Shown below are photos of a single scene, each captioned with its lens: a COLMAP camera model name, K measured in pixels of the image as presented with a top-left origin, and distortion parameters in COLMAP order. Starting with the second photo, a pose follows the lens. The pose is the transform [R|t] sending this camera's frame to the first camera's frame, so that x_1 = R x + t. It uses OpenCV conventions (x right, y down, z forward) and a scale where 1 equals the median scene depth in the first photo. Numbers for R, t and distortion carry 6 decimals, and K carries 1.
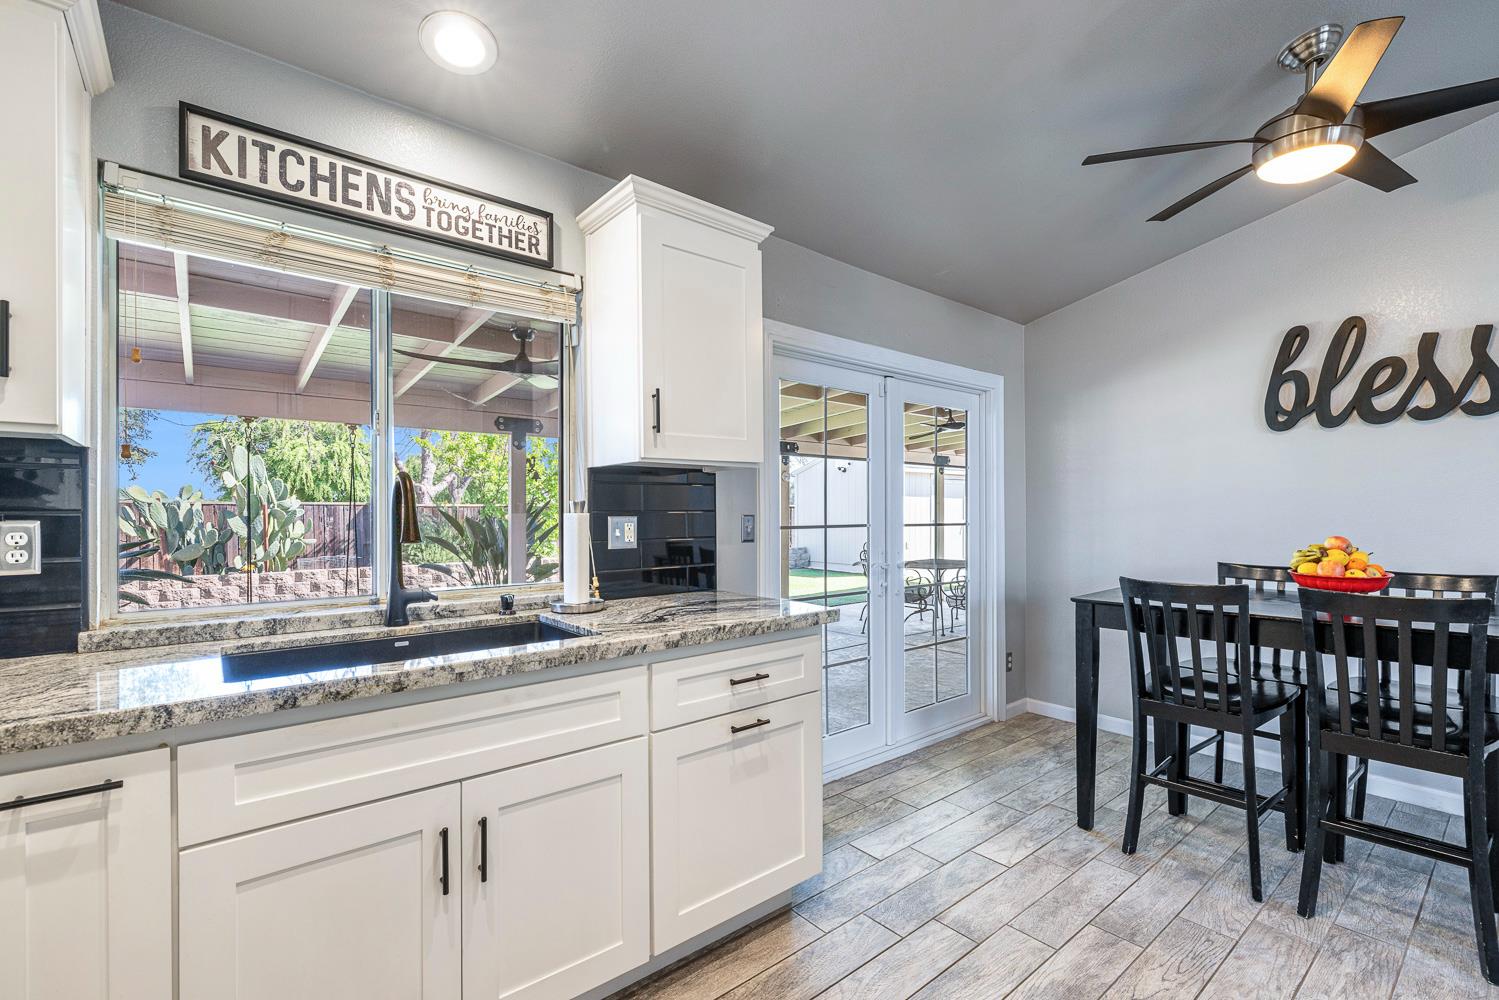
lens RADIAL K [[650.9, 0, 745.6], [0, 650.9, 512.9], [0, 0, 1]] dist [-0.000354, -0.000401]
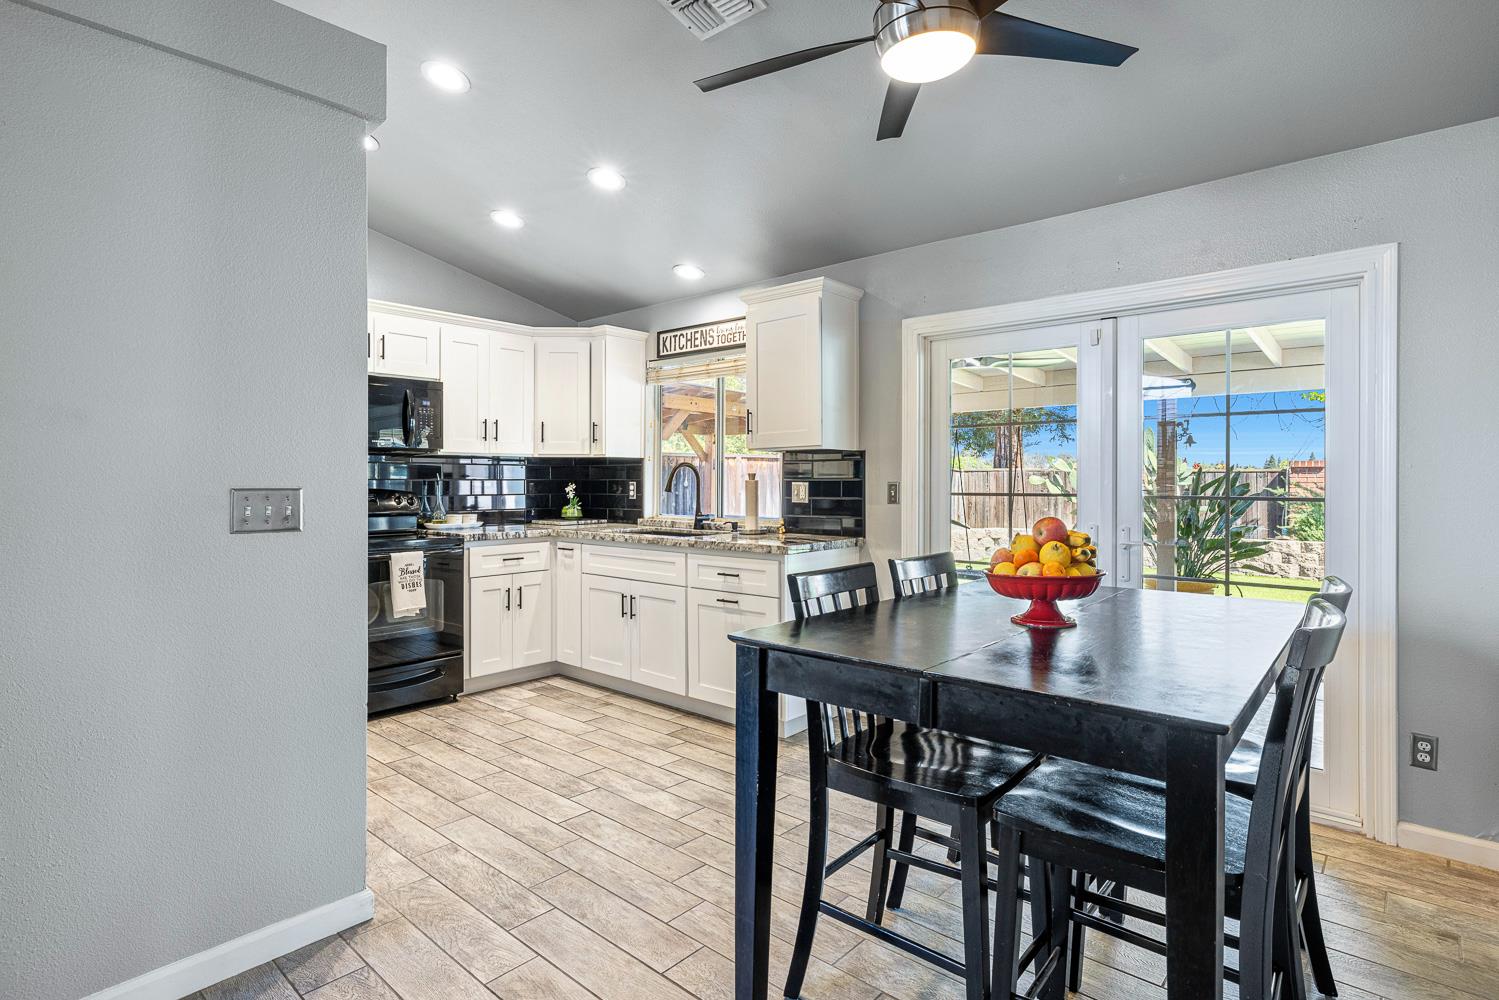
lens RADIAL K [[766.4, 0, 754.6], [0, 766.4, 477.6], [0, 0, 1]] dist [-0.001786, -0.000282]
pose [[0.174535, -0.001695, -0.984650, 1.405679], [-0.002656, 0.999994, -0.002192, -0.001331], [0.984647, 0.002998, 0.174529, 0.483628]]
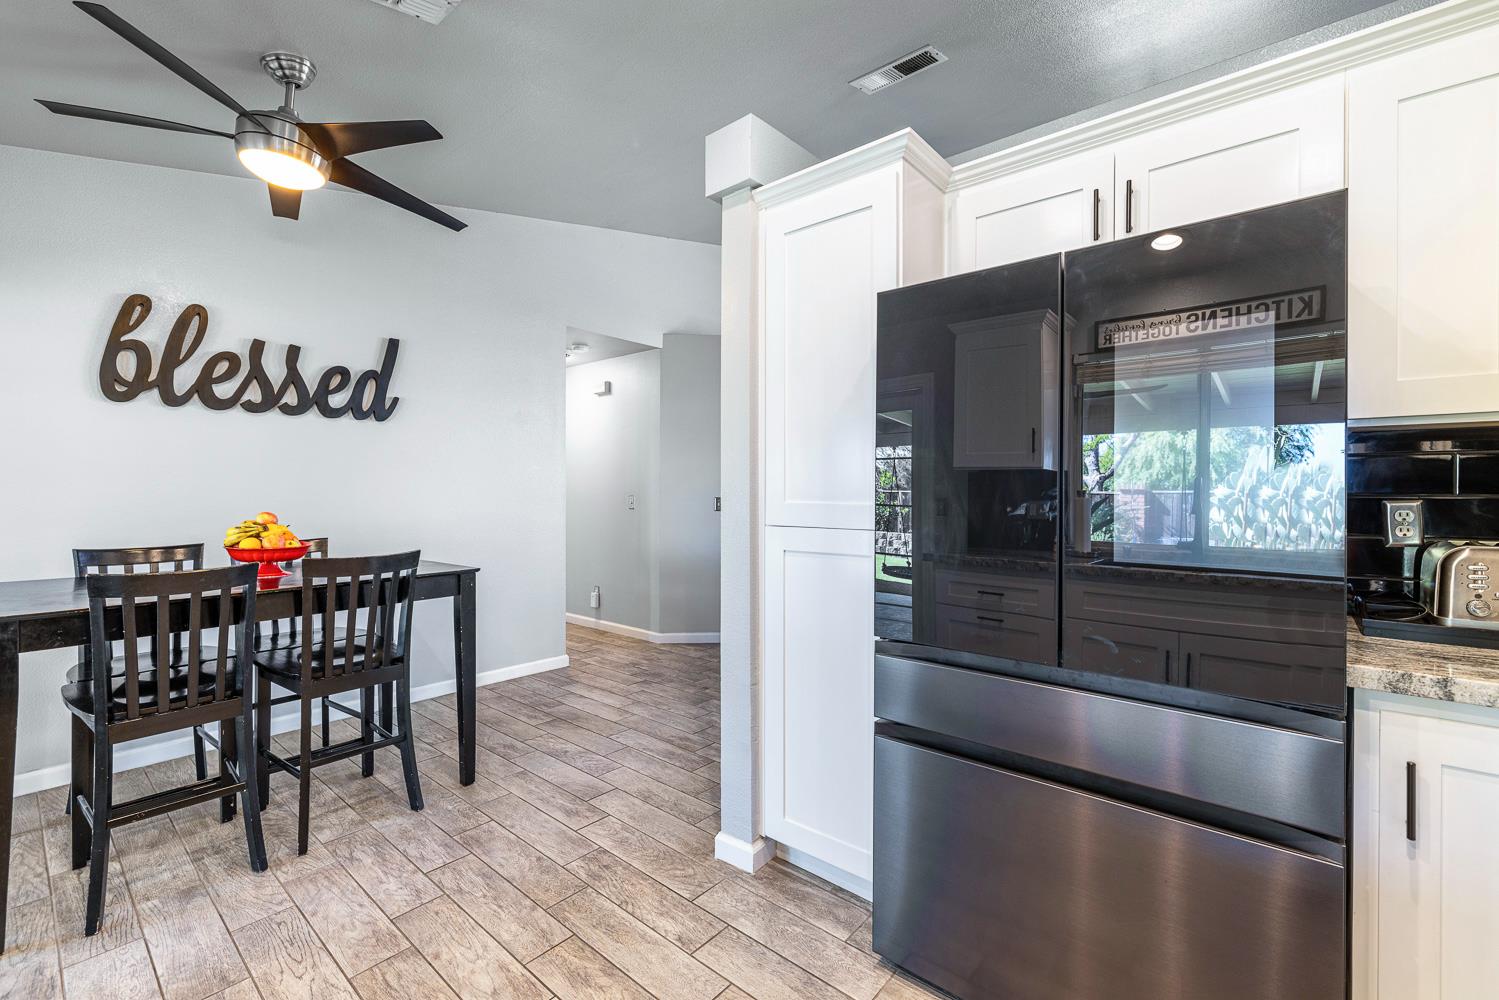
lens RADIAL K [[650.9, 0, 745.1], [0, 650.9, 491.7], [0, 0, 1]] dist [-0.000354, -0.000401]
pose [[-0.175272, 0.005941, 0.984502, -0.271849], [-0.001422, 0.999979, -0.006288, 0.006365], [-0.984519, -0.002502, -0.175260, 0.338249]]
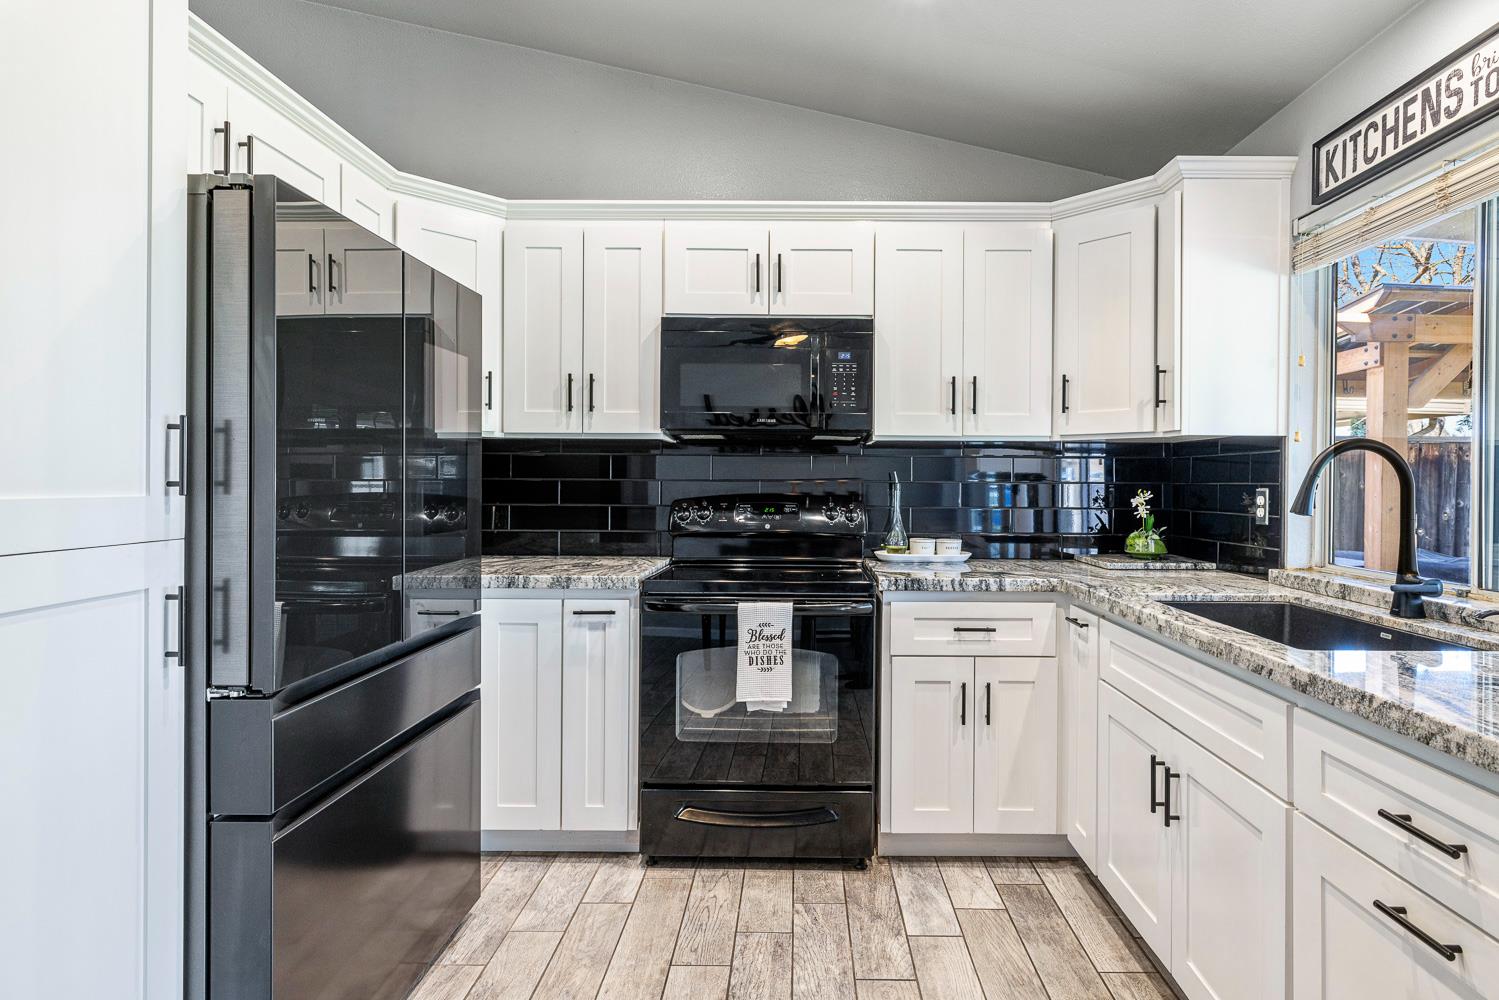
lens RADIAL K [[799.4, 0, 799.3], [0, 799.4, 481.4], [0, 0, 1]] dist [-0.000576, -0.001937]
pose [[-0.631504, -0.002215, -0.775369, 0.512667], [-0.006248, 0.999978, 0.002233, -0.000884], [0.775347, 0.006254, -0.631504, 0.692560]]
